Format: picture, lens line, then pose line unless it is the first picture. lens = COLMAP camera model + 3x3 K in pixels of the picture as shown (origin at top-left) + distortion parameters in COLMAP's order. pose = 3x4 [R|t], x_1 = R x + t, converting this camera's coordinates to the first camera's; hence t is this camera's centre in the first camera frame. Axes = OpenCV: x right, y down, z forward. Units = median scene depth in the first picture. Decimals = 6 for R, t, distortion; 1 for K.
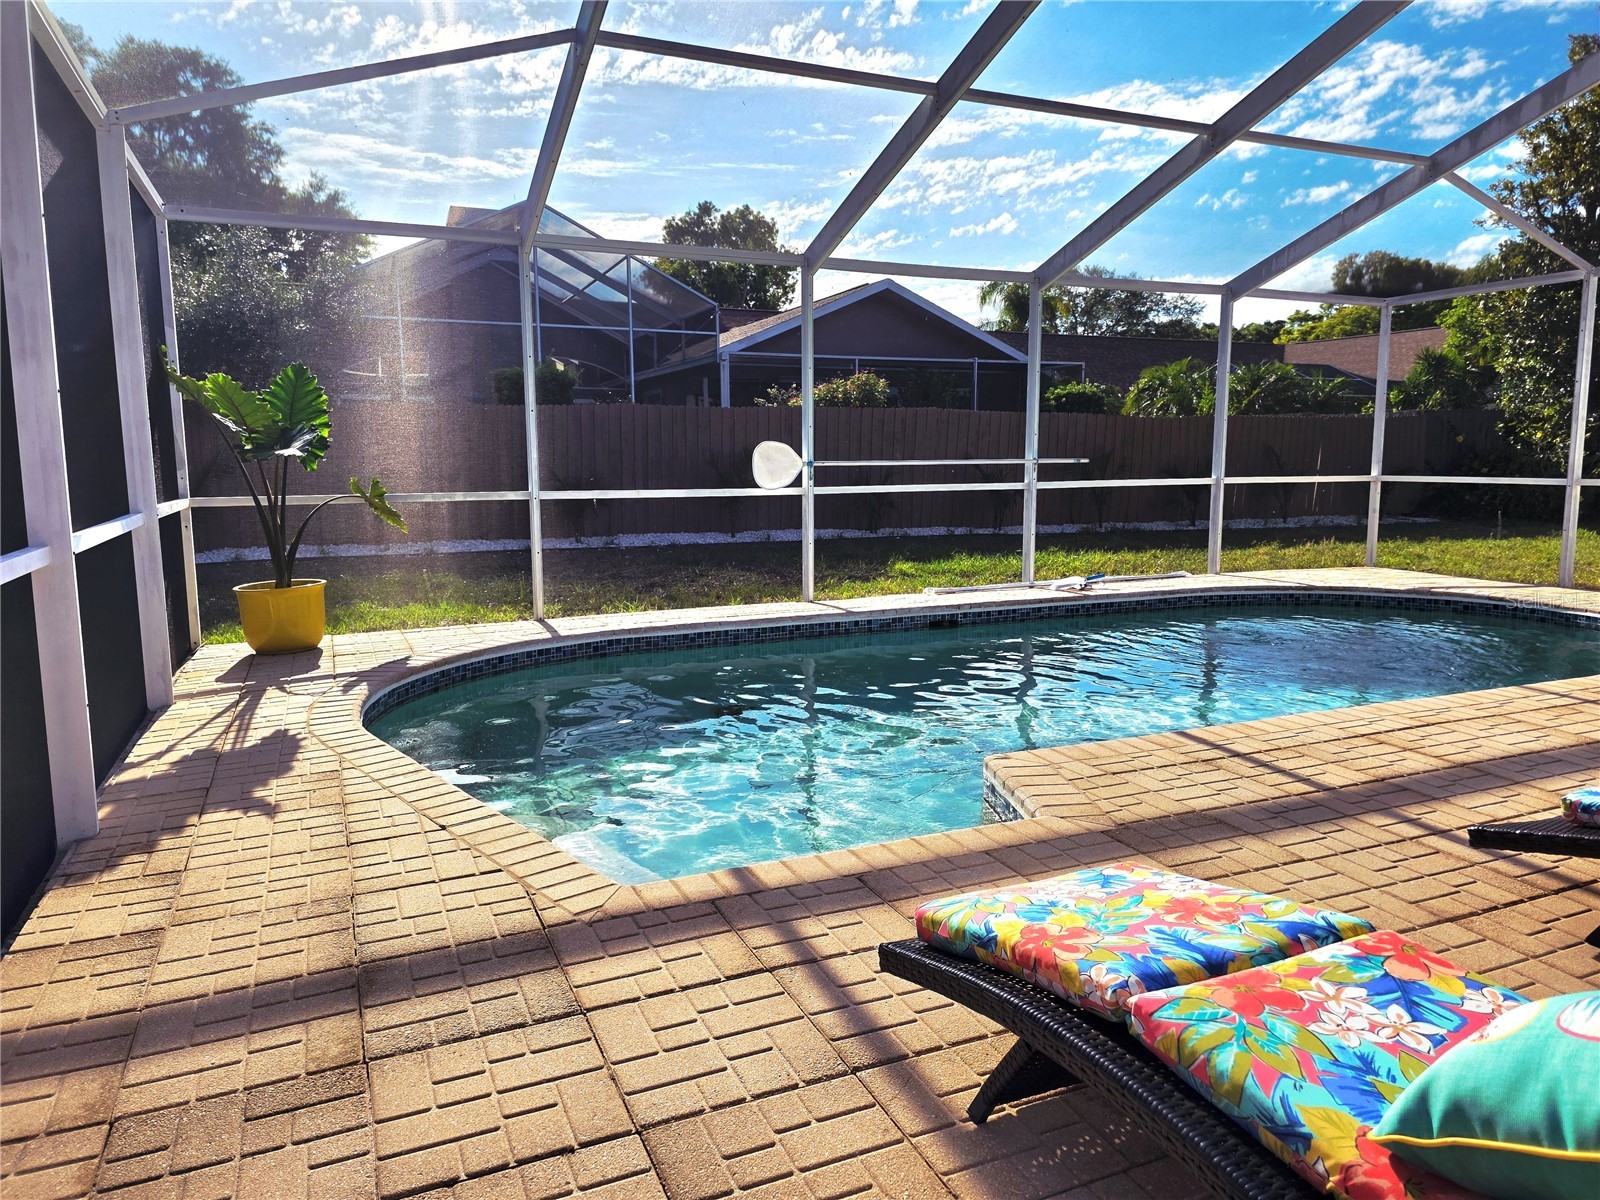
lens RADIAL K [[1069.8, 0, 794.5], [0, 1069.8, 595.9], [0, 0, 1]] dist [0.096899, -0.080730]
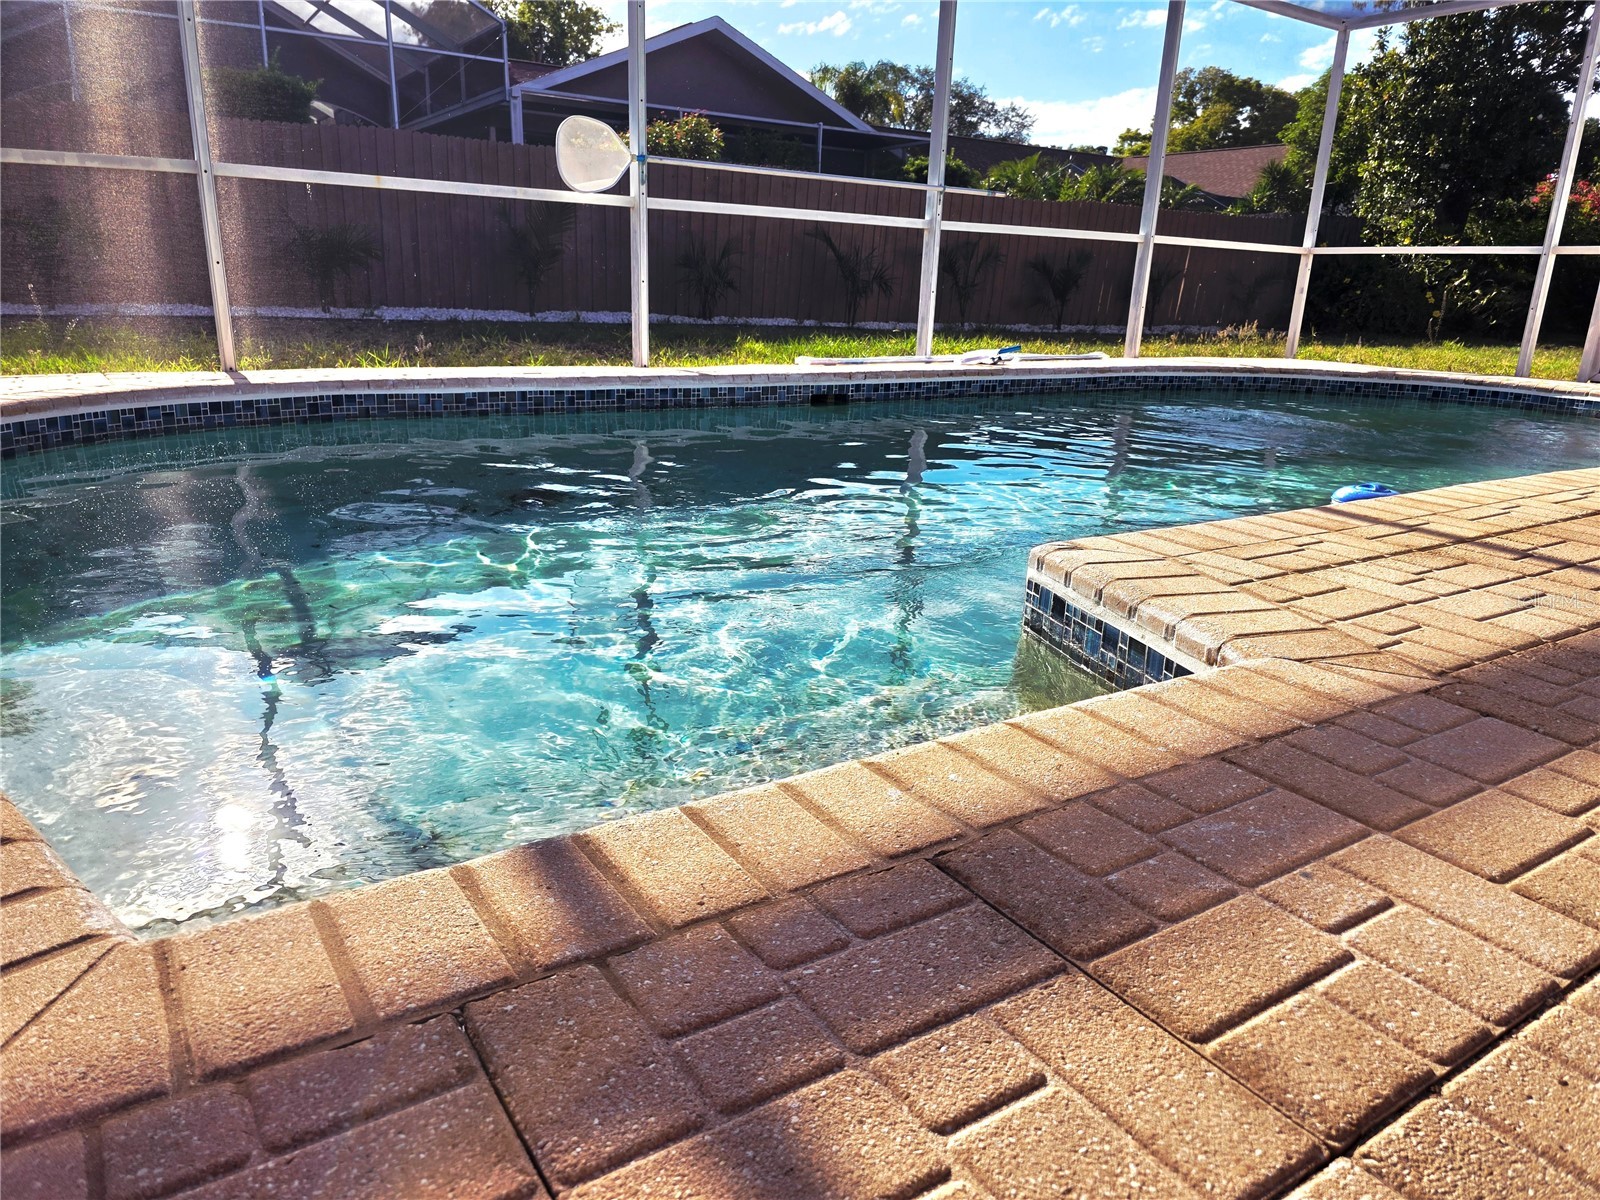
lens RADIAL K [[1040.3, 0, 806.1], [0, 1040.3, 633.2], [0, 0, 1]] dist [0.099103, -0.106058]
pose [[0.981835, -0.011394, 0.189394, -0.014695], [-0.024020, 0.982699, 0.183645, 0.053038], [-0.188210, -0.184858, 0.964575, 0.276426]]
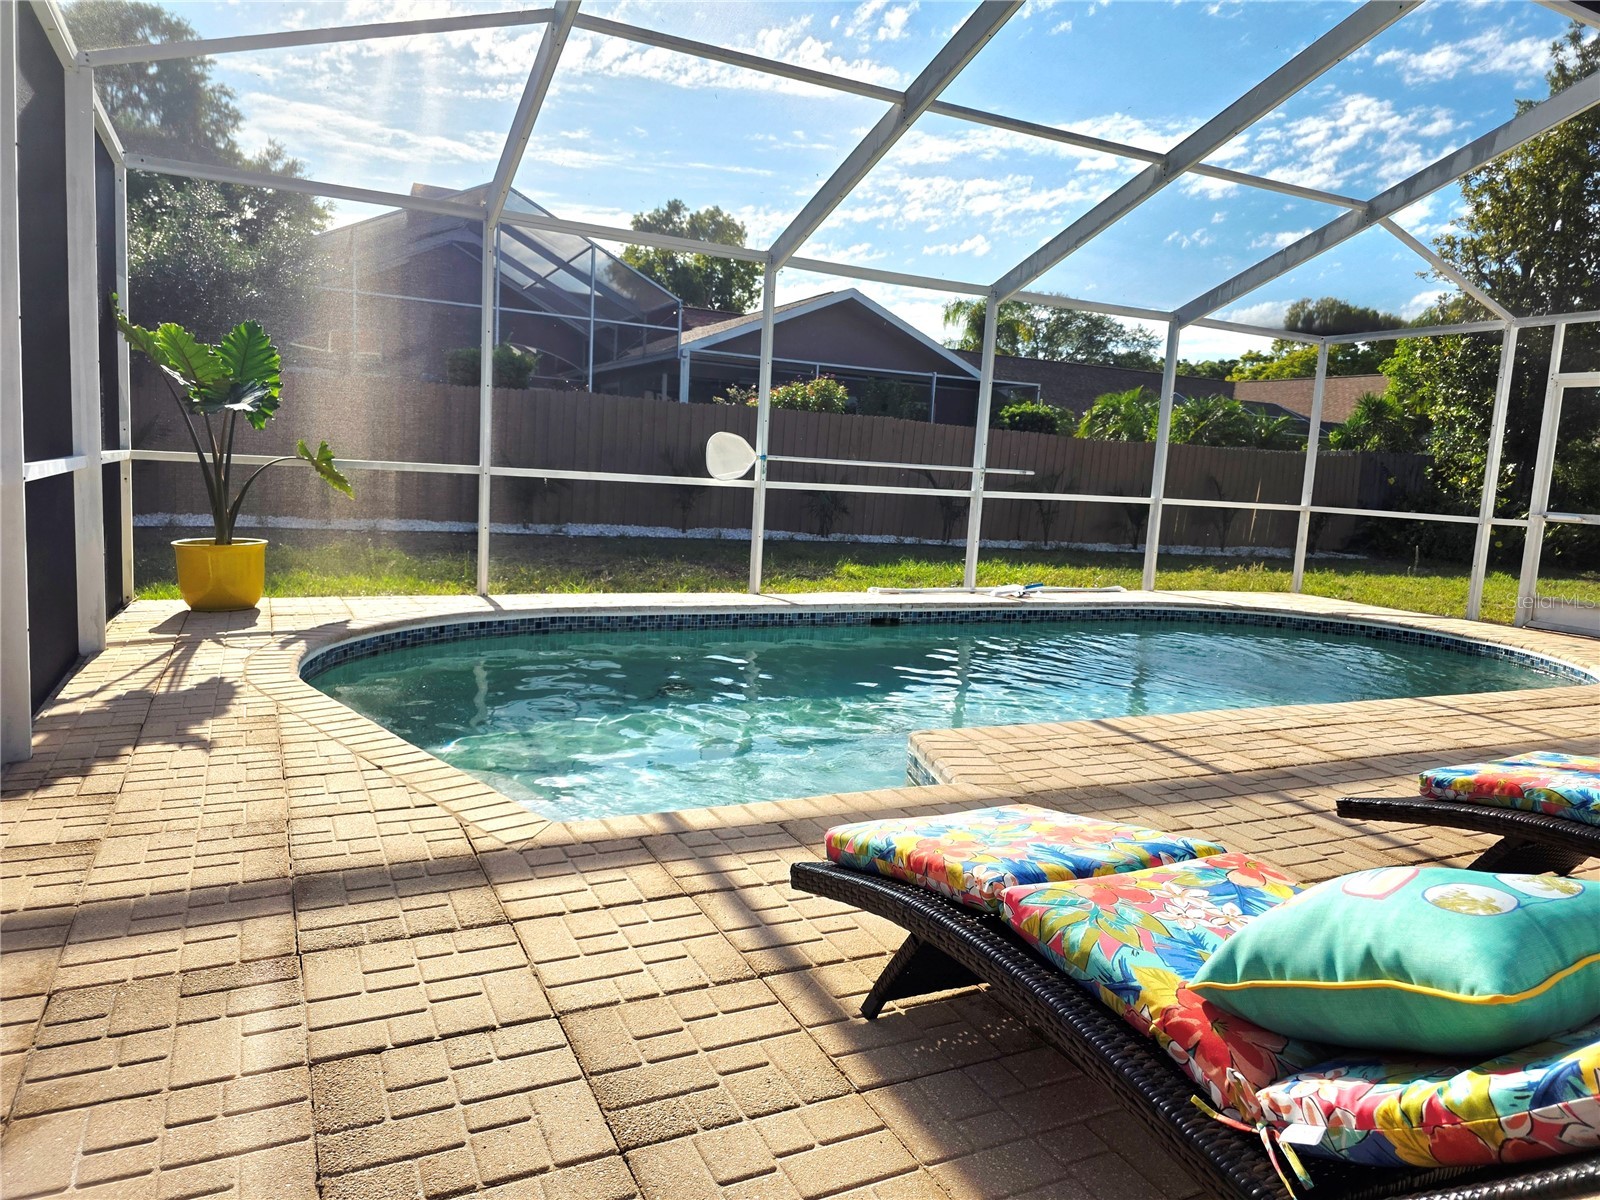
lens RADIAL K [[1083.4, 0, 800.0], [0, 1083.4, 600.0], [0, 0, 1]] dist [0.089627, -0.075760]
pose [[0.997106, 0.056347, 0.051032, 0.004717], [-0.055971, 0.998394, -0.008766, 0.019337], [-0.051444, 0.005885, 0.998659, -0.026406]]
